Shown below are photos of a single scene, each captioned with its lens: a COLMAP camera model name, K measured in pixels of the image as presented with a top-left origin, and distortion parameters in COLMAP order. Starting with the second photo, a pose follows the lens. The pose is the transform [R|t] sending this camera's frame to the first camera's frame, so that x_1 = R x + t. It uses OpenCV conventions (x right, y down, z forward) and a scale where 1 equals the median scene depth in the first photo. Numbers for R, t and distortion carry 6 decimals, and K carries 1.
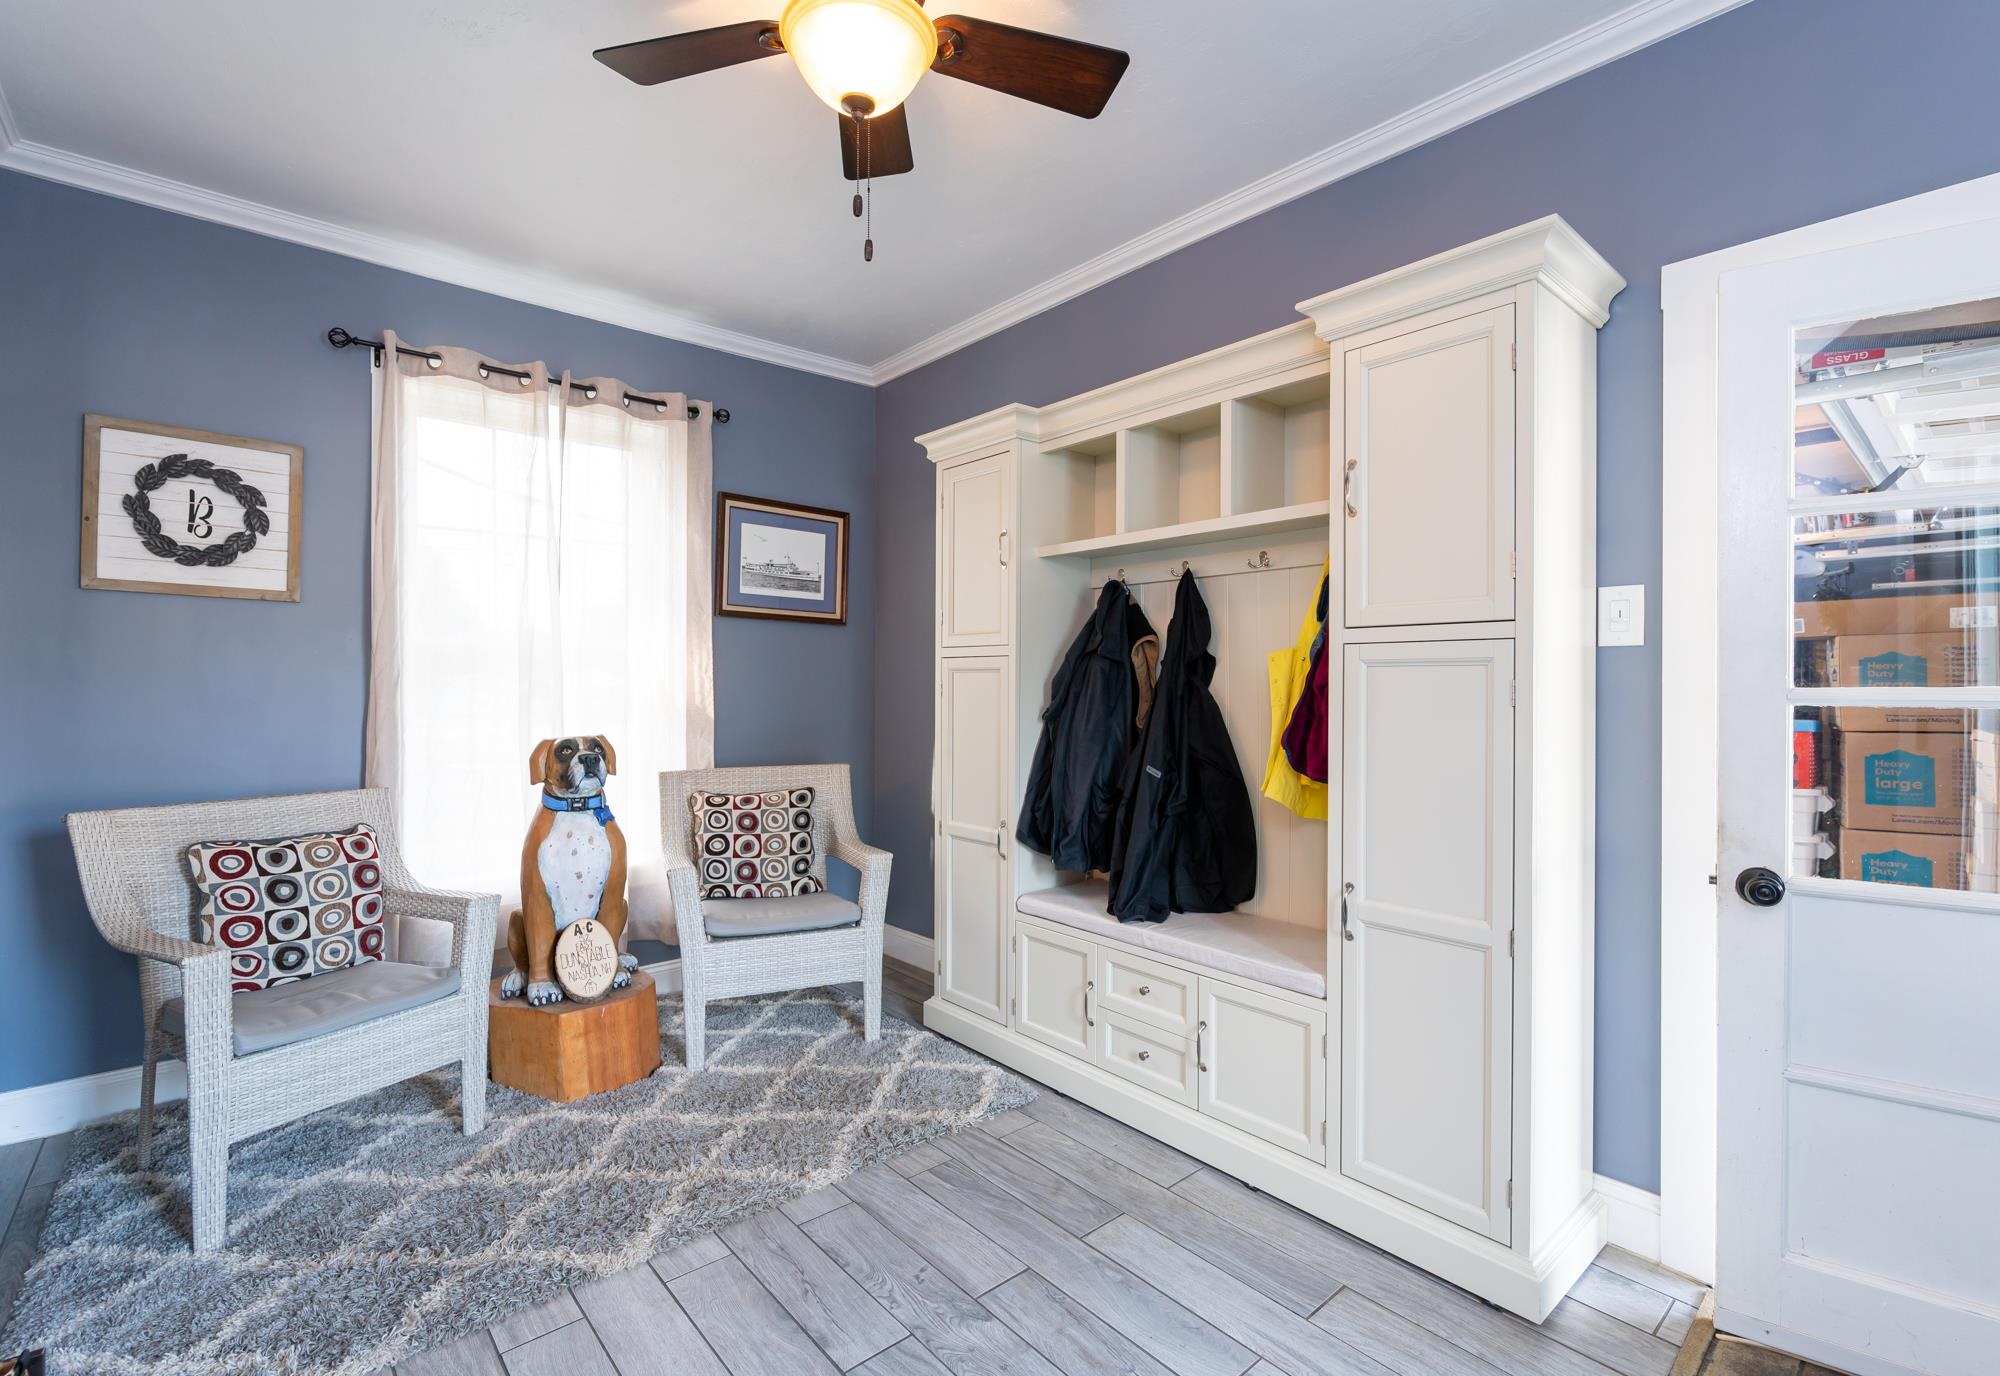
lens RADIAL K [[899.5, 0, 995.2], [0, 899.5, 687.6], [0, 0, 1]] dist [0.008405, -0.000139]
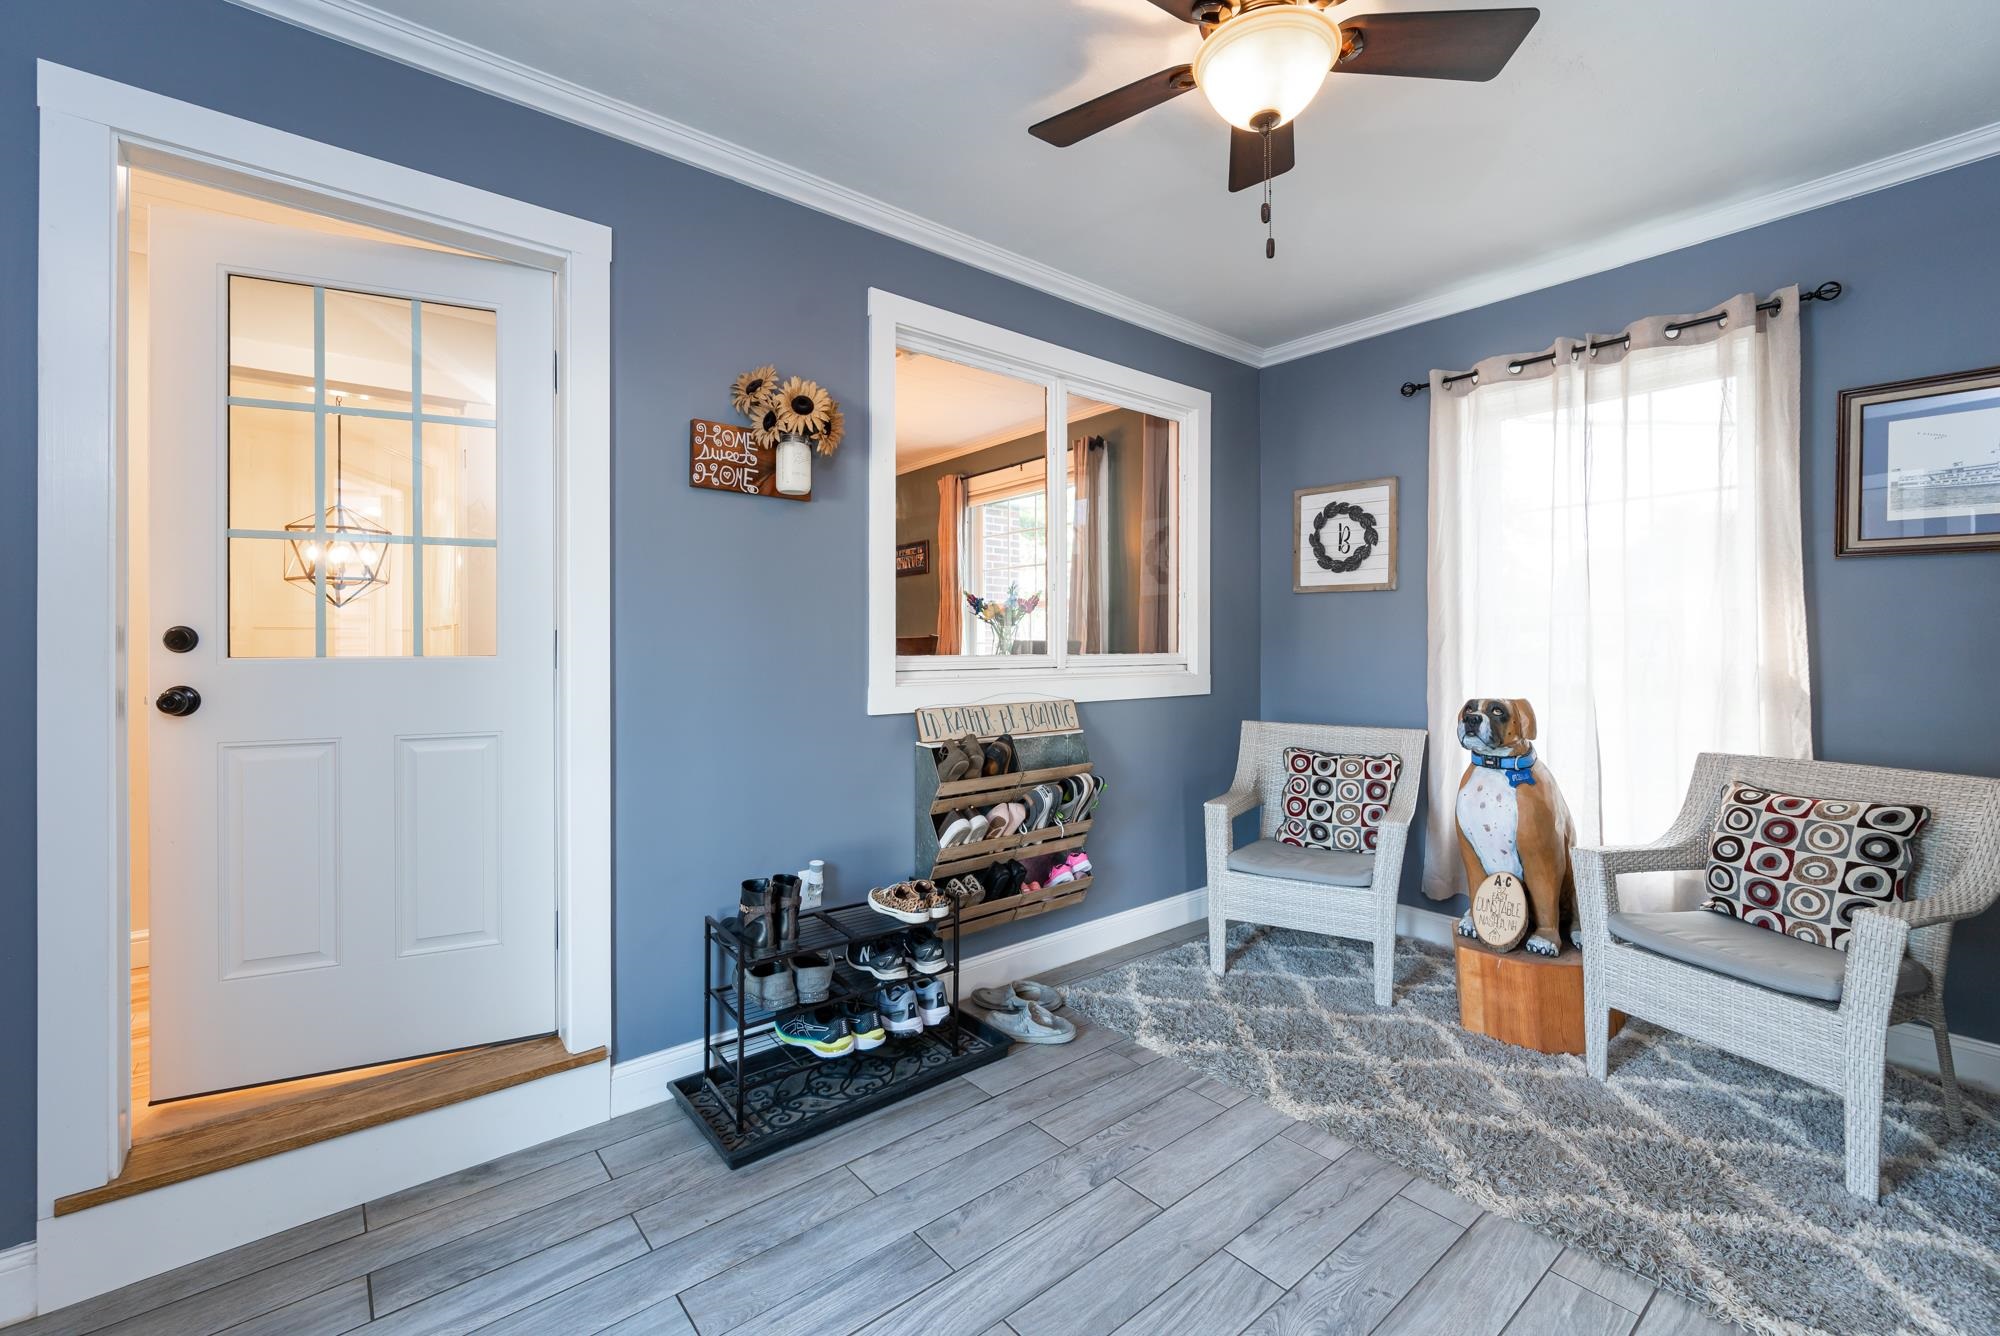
lens RADIAL K [[826.9, 0, 994.8], [0, 826.9, 649.4], [0, 0, 1]] dist [-0.013552, 0.000585]
pose [[-0.019266, 0.000694, -0.999814, 0.522820], [-0.003545, 0.999993, 0.000763, -0.002361], [0.999808, 0.003559, -0.019263, 0.431629]]
